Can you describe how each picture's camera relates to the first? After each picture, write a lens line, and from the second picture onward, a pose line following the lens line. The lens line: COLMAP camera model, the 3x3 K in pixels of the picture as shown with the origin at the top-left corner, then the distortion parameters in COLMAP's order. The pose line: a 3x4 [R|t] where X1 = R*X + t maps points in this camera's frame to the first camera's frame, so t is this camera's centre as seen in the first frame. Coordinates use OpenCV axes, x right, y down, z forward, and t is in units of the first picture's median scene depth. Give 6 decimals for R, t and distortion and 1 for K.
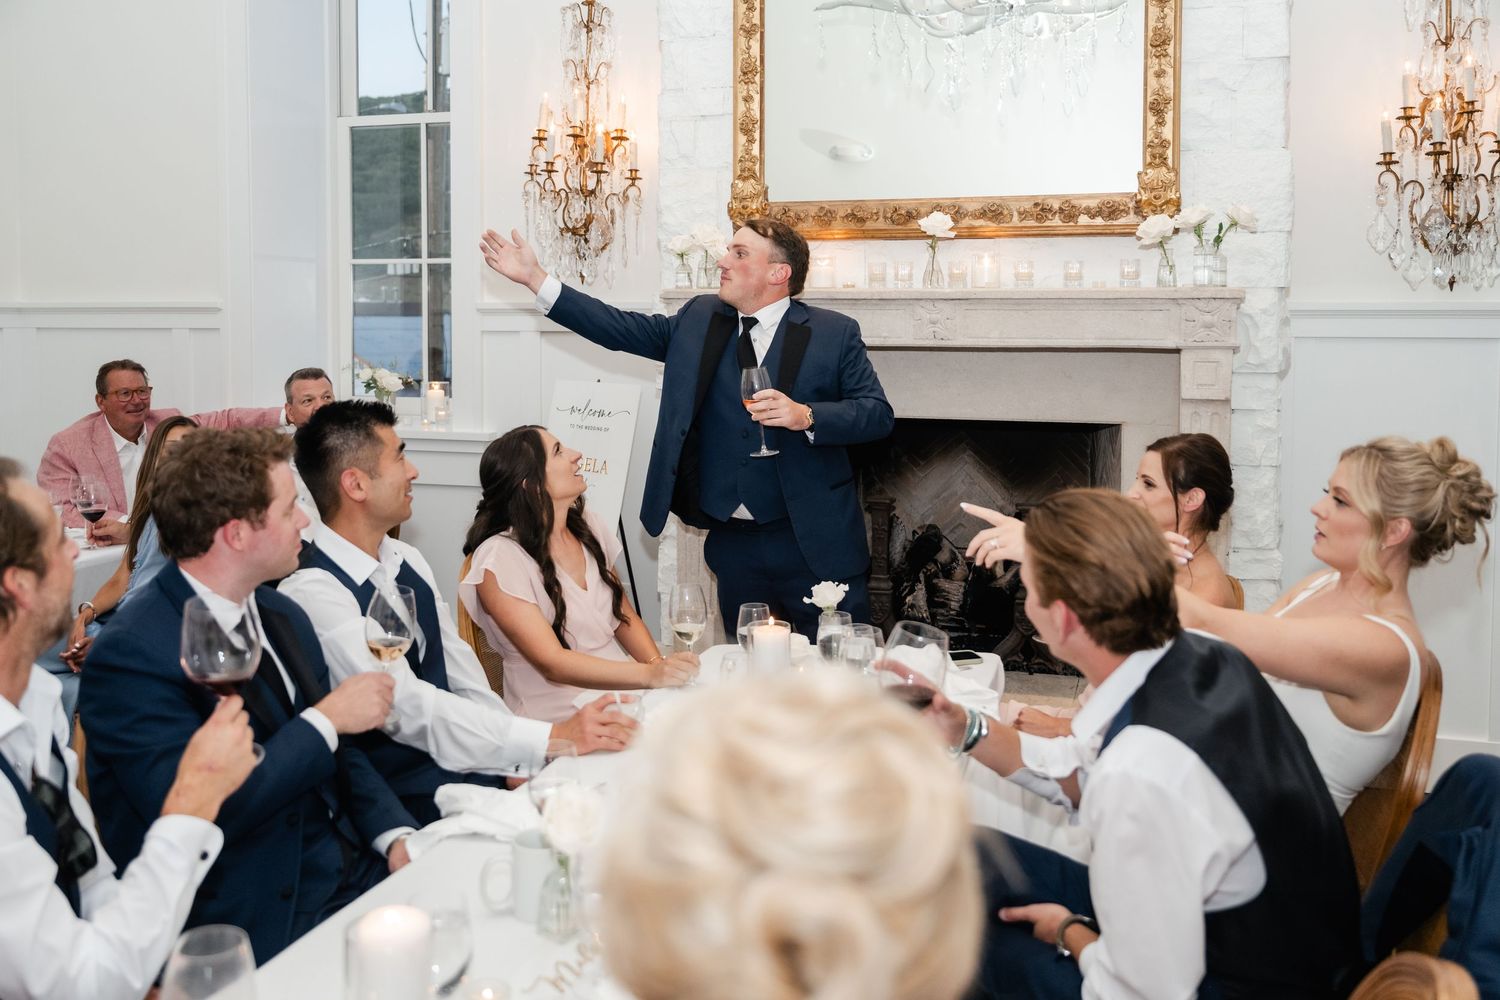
lens RADIAL K [[1308.5, 0, 750.8], [0, 1308.5, 375.7], [0, 0, 1]] dist [0.005533, 0.002688]
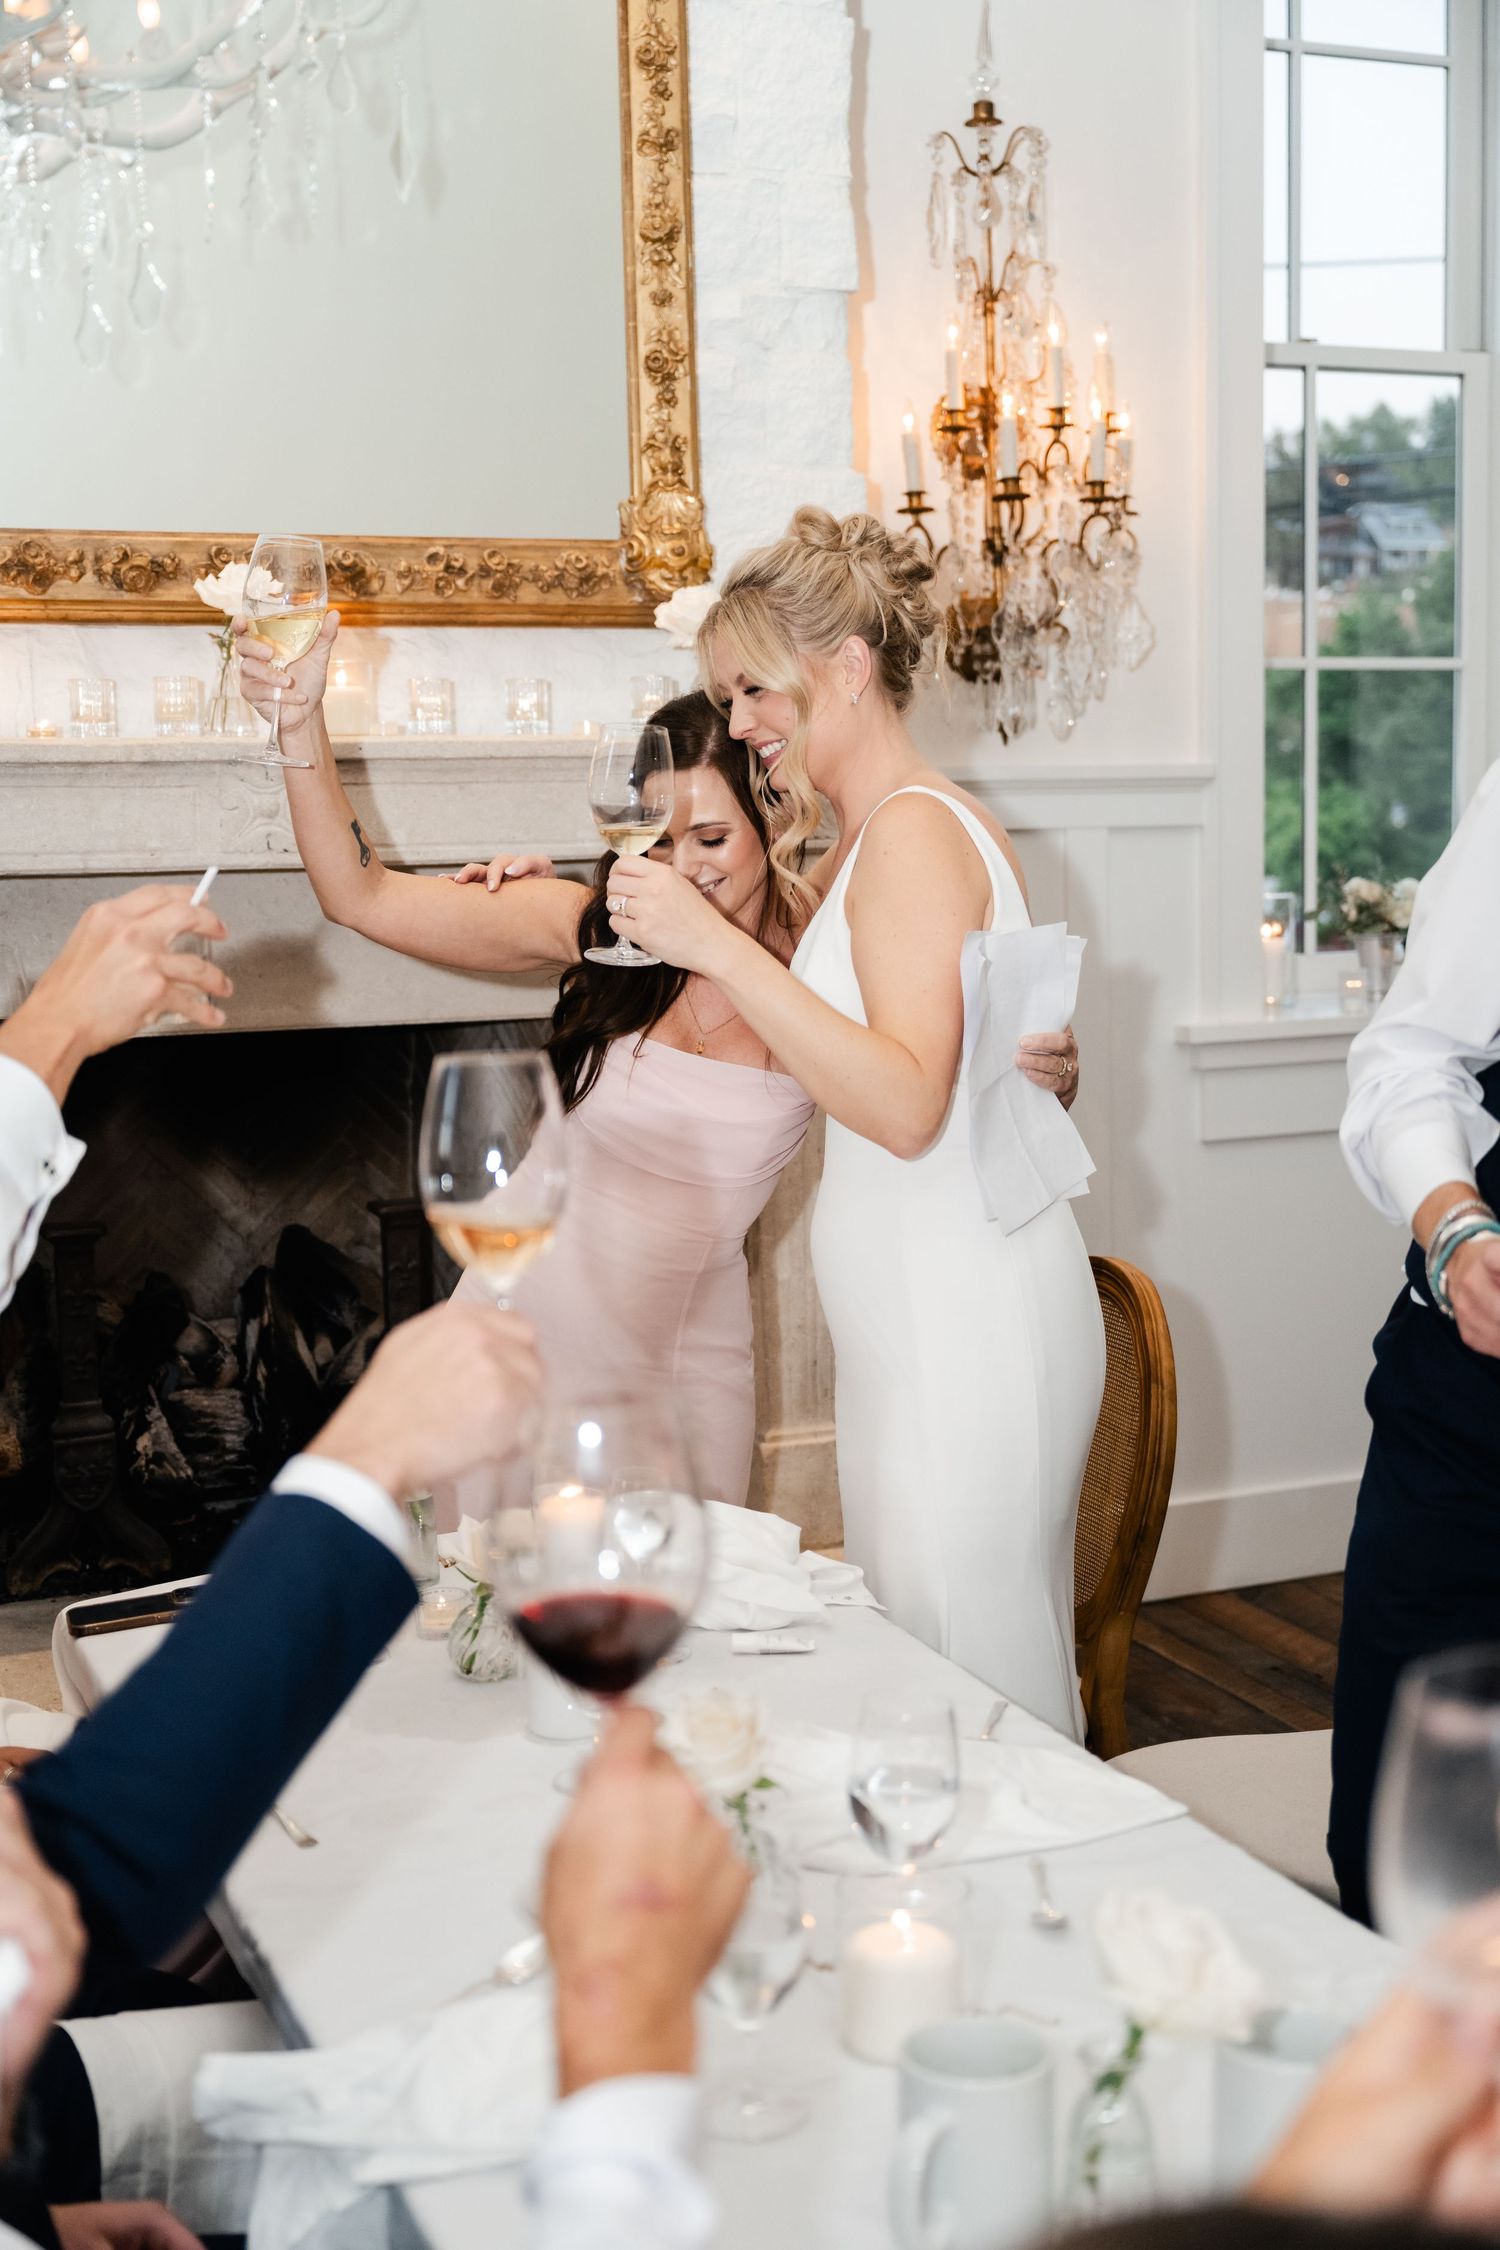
lens RADIAL K [[2681.9, 0, 750.0], [0, 2681.9, 1125.0], [0, 0, 1]] dist [0.014175, 0.011687]
pose [[0.765848, -0.090093, 0.636678, -0.318743], [0.051546, 0.995551, 0.078871, 0.001246], [-0.640952, -0.027585, 0.767085, 0.184228]]
